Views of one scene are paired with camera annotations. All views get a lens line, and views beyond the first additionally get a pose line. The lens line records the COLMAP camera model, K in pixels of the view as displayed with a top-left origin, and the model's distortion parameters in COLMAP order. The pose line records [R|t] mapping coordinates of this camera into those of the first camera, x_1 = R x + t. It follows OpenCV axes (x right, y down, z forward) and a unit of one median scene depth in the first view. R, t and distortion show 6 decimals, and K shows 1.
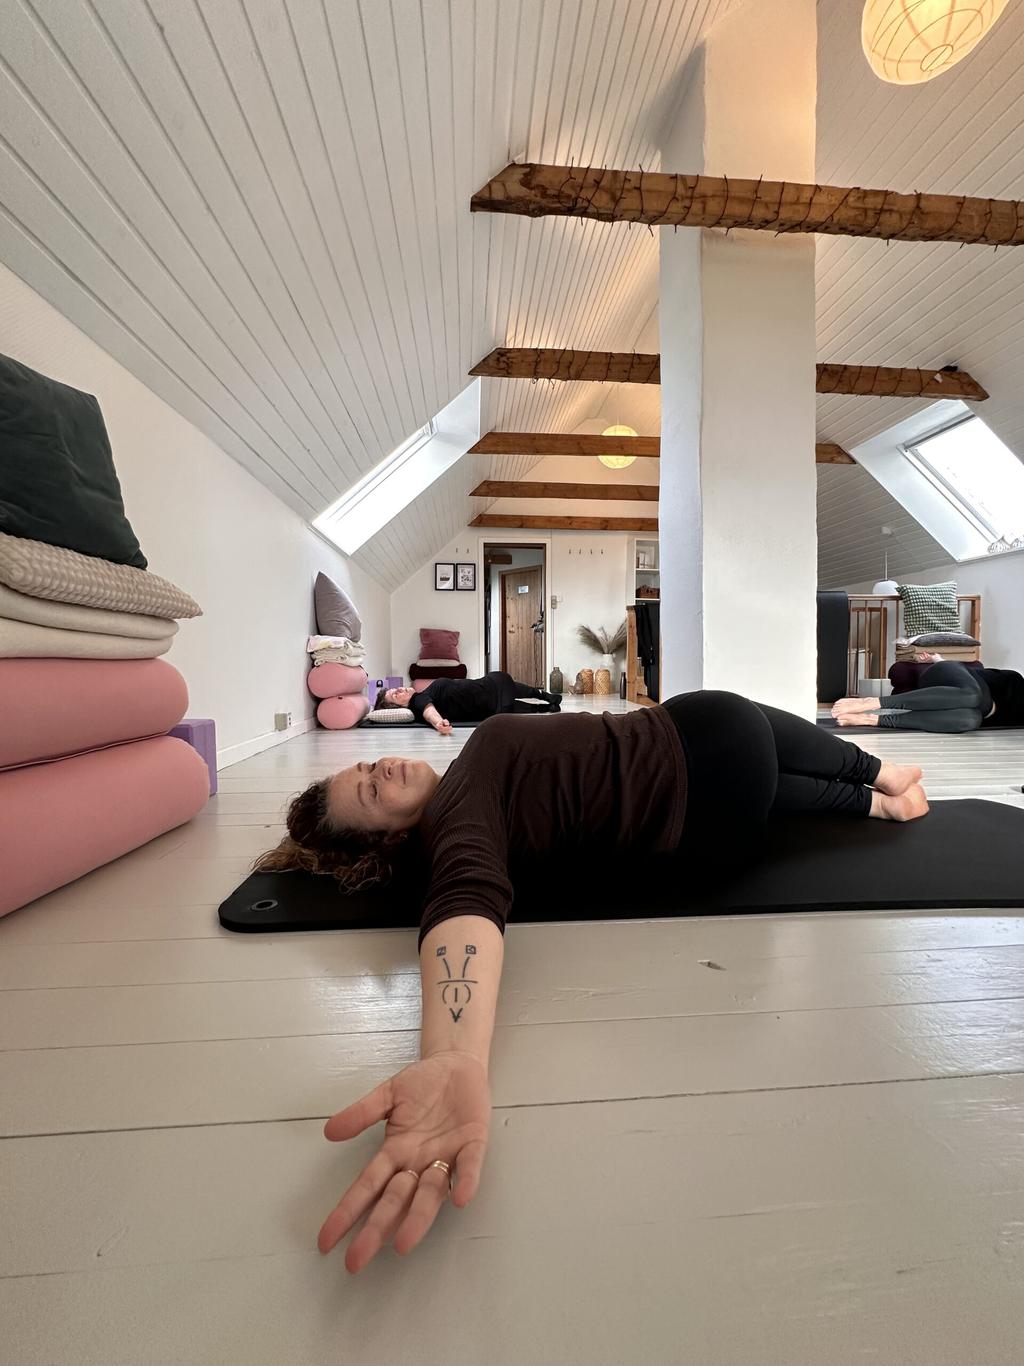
lens RADIAL K [[542.9, 0, 509.0], [0, 542.9, 678.3], [0, 0, 1]] dist [-0.001373, -0.000460]
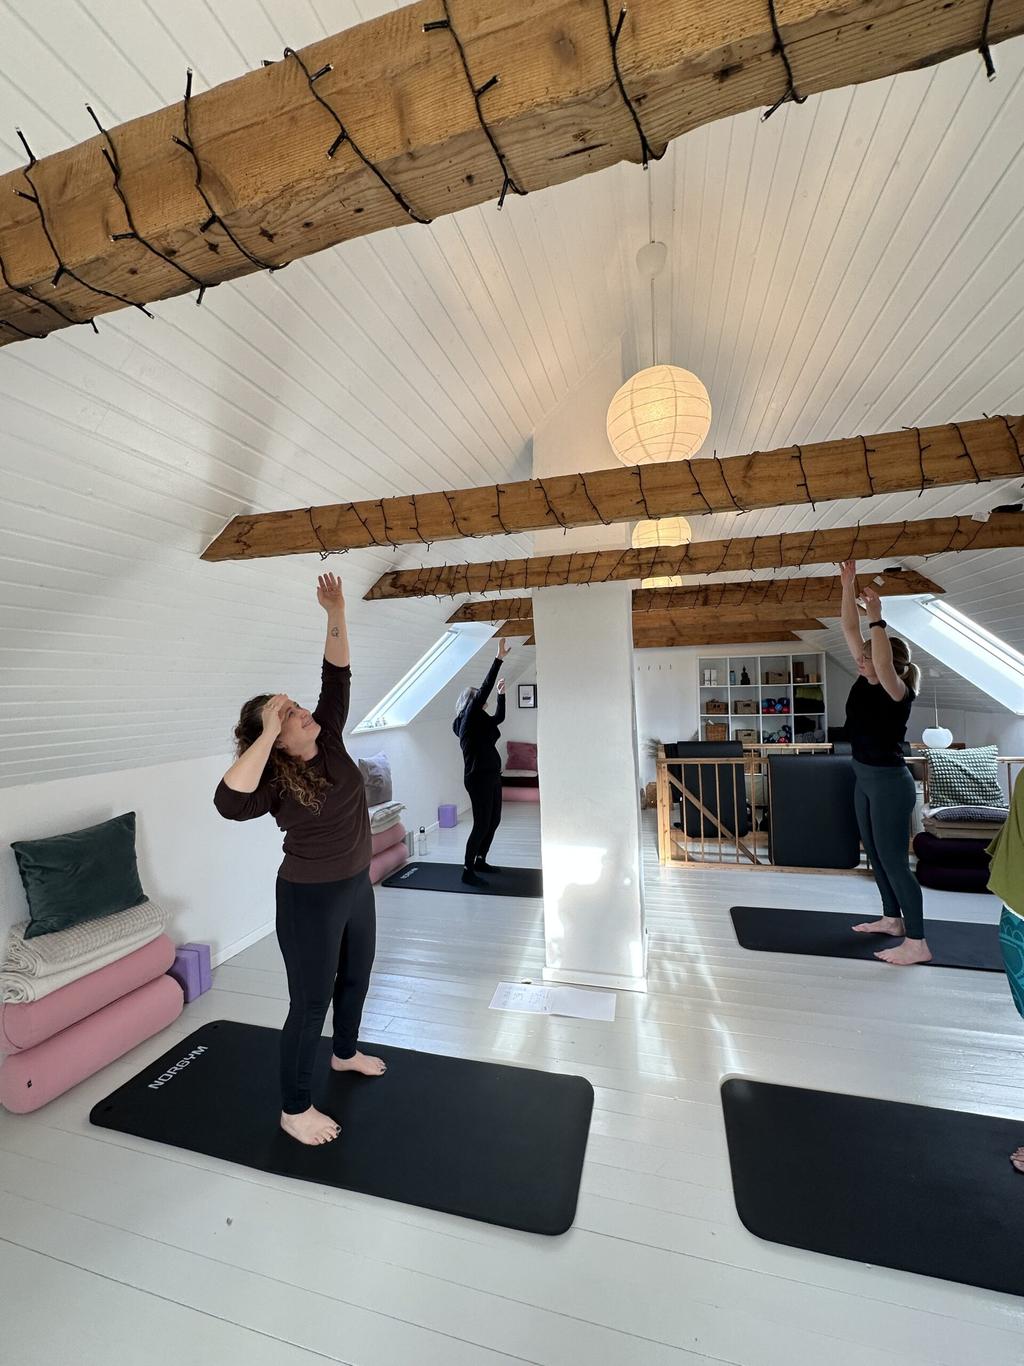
lens RADIAL K [[542.9, 0, 515.3], [0, 542.9, 673.5], [0, 0, 1]] dist [-0.001373, -0.000460]
pose [[0.936460, -0.035112, -0.349011, 0.504919], [0.018848, 0.998577, -0.049889, -0.344126], [0.350266, 0.040141, 0.935790, -0.162647]]
